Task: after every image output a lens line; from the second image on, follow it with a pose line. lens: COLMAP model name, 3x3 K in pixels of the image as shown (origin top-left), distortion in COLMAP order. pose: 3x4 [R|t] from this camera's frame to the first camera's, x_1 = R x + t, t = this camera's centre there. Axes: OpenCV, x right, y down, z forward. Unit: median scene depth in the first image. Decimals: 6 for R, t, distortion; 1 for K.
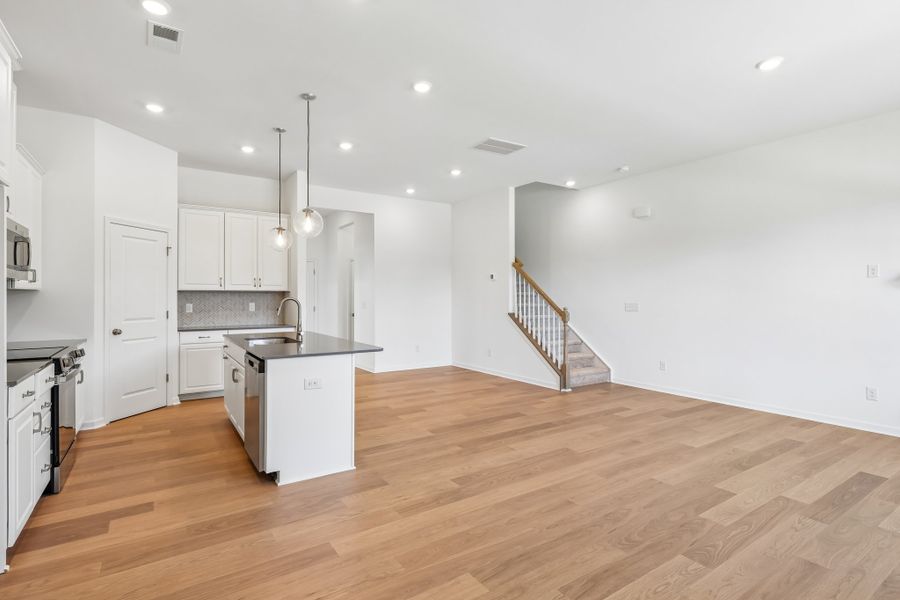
lens RADIAL K [[442.7, 0, 450.5], [0, 442.7, 303.4], [0, 0, 1]] dist [0.001532, -0.000079]
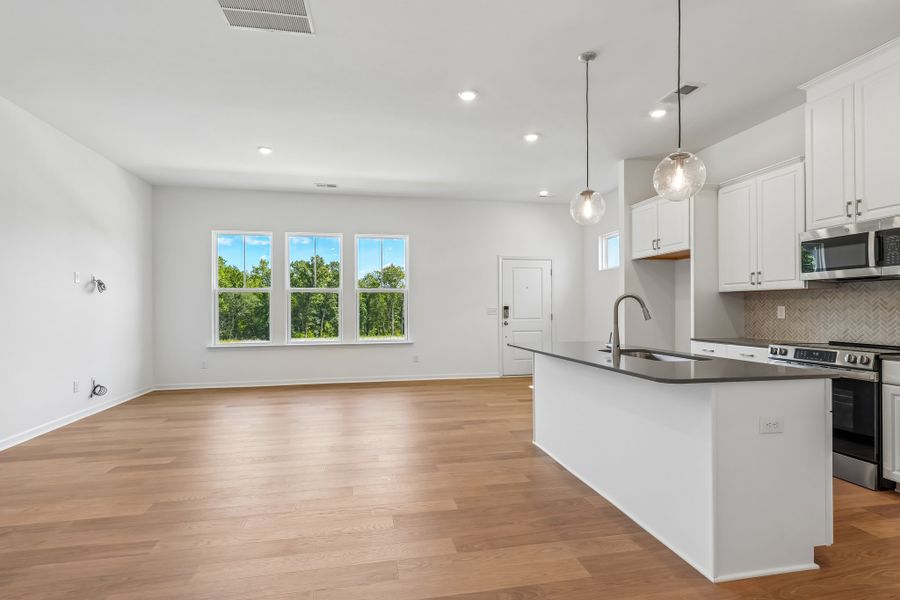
lens RADIAL K [[442.7, 0, 450.5], [0, 442.7, 303.4], [0, 0, 1]] dist [0.001532, -0.000079]
pose [[-0.927774, 0.005685, 0.373099, -0.412289], [0.003389, 0.999971, -0.006811, 0.000033], [-0.373127, -0.005055, -0.927767, 1.957436]]
